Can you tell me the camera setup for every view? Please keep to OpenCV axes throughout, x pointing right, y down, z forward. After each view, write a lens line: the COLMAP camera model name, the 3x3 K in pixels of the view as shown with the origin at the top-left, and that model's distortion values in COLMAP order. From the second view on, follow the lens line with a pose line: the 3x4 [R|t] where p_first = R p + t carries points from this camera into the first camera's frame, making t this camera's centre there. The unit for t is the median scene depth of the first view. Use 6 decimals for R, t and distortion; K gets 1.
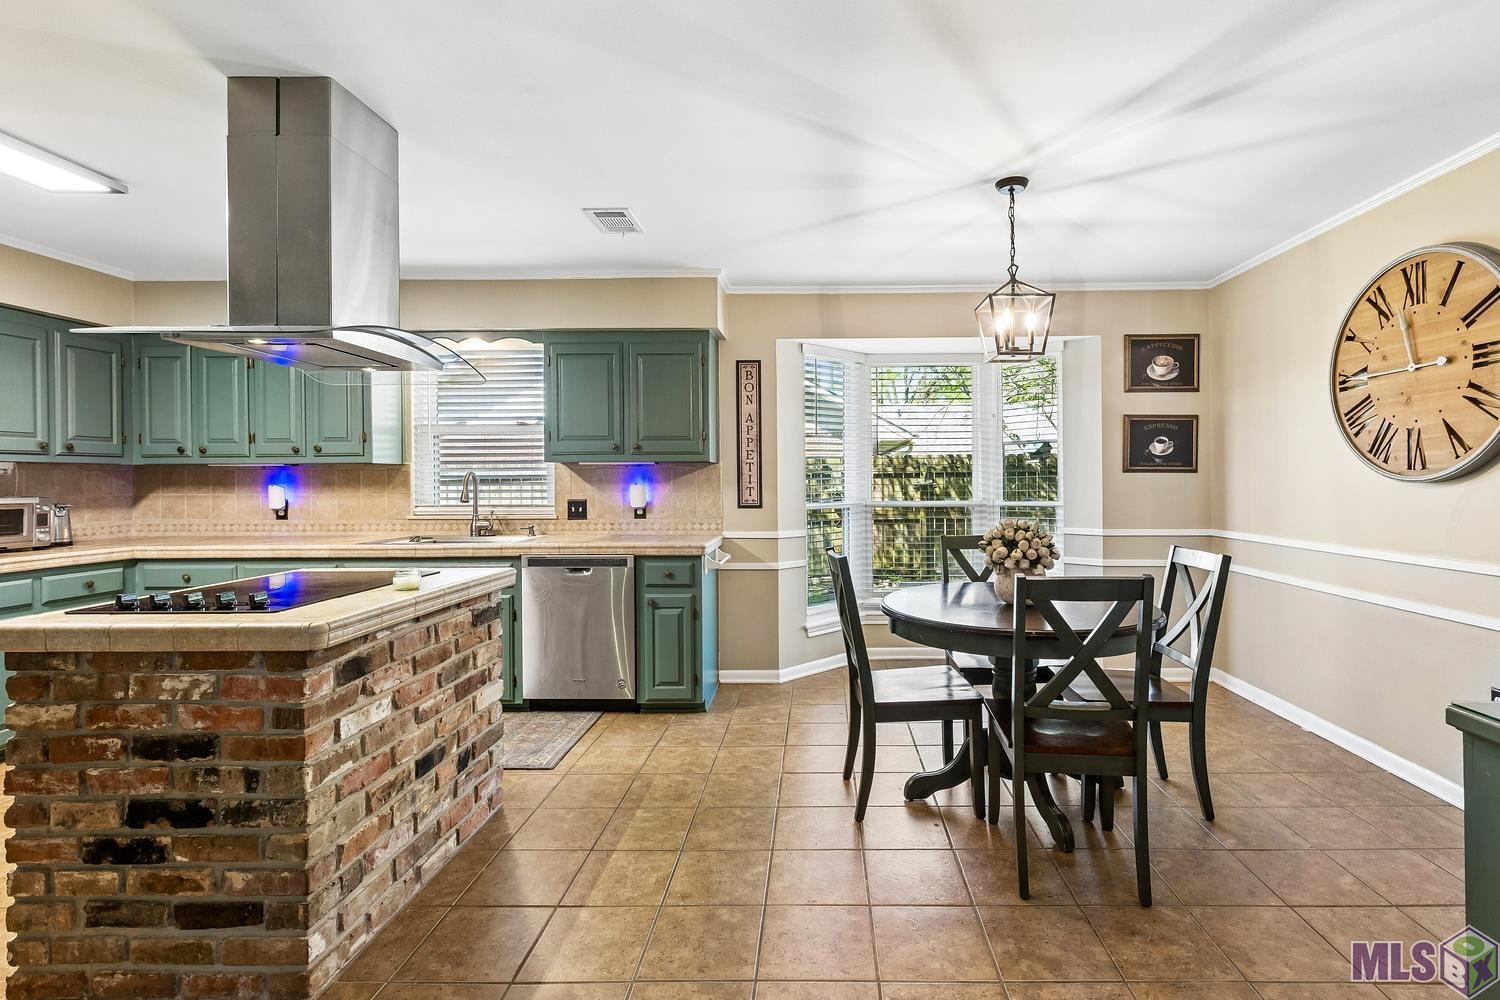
lens RADIAL K [[705.2, 0, 810.0], [0, 705.2, 481.6], [0, 0, 1]] dist [0.000607, 0.000460]
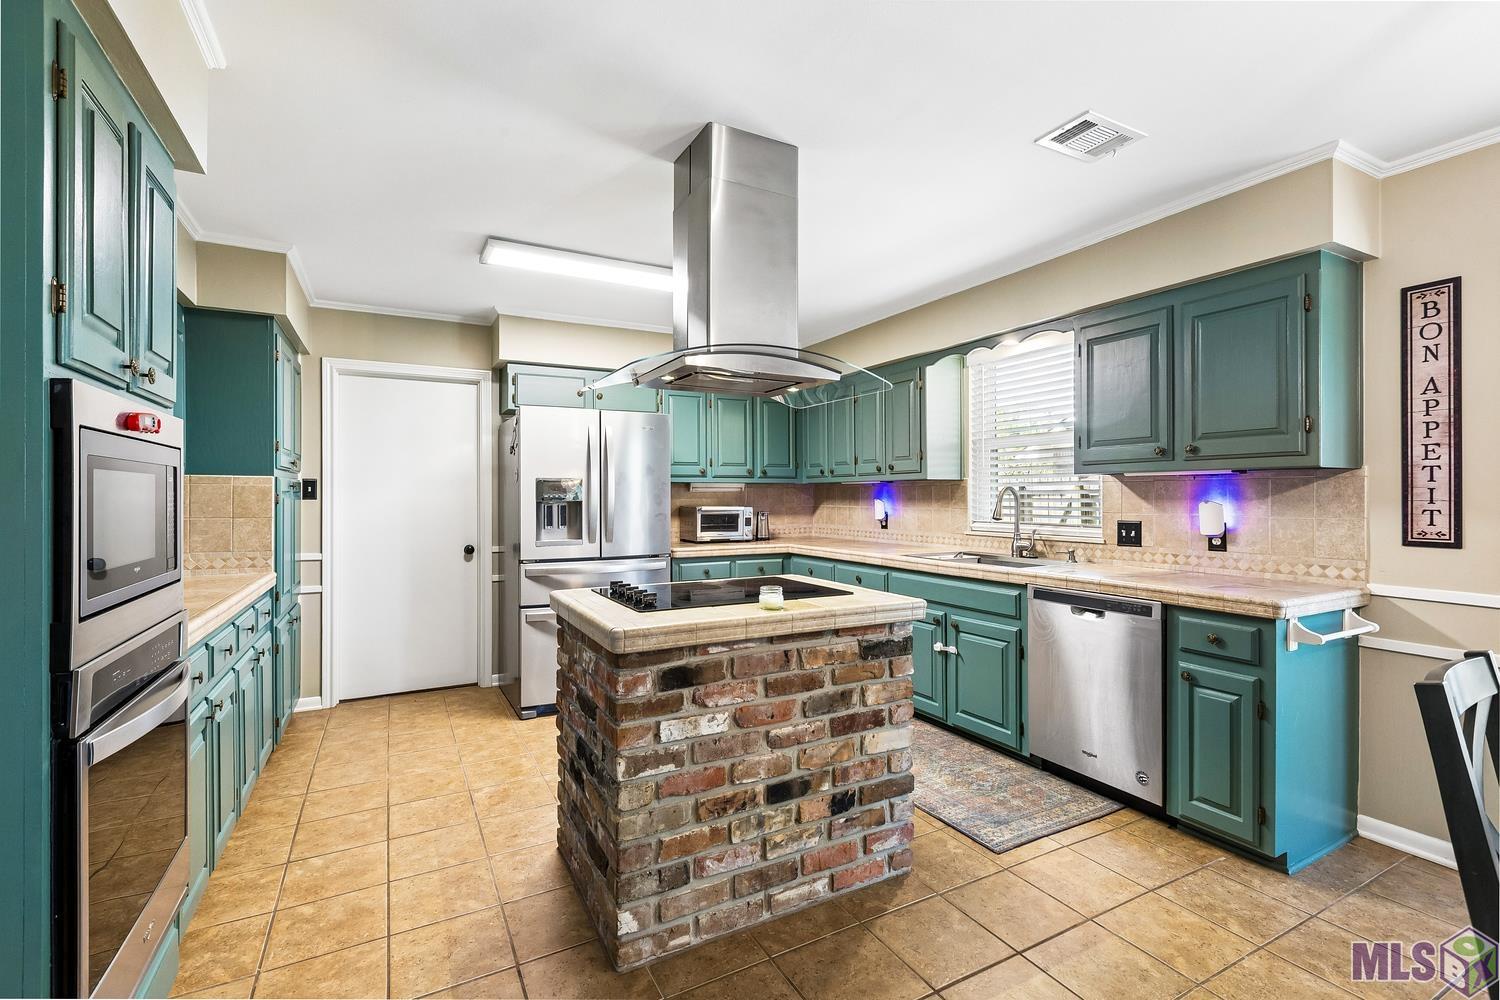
lens RADIAL K [[669.4, 0, 749.0], [0, 669.4, 498.9], [0, 0, 1]] dist [-0.001841, 0.000077]
pose [[0.480205, 0.007267, -0.877126, 0.136357], [-0.003134, 0.999974, 0.006569, -0.002725], [0.877151, -0.000405, 0.480215, 0.311132]]
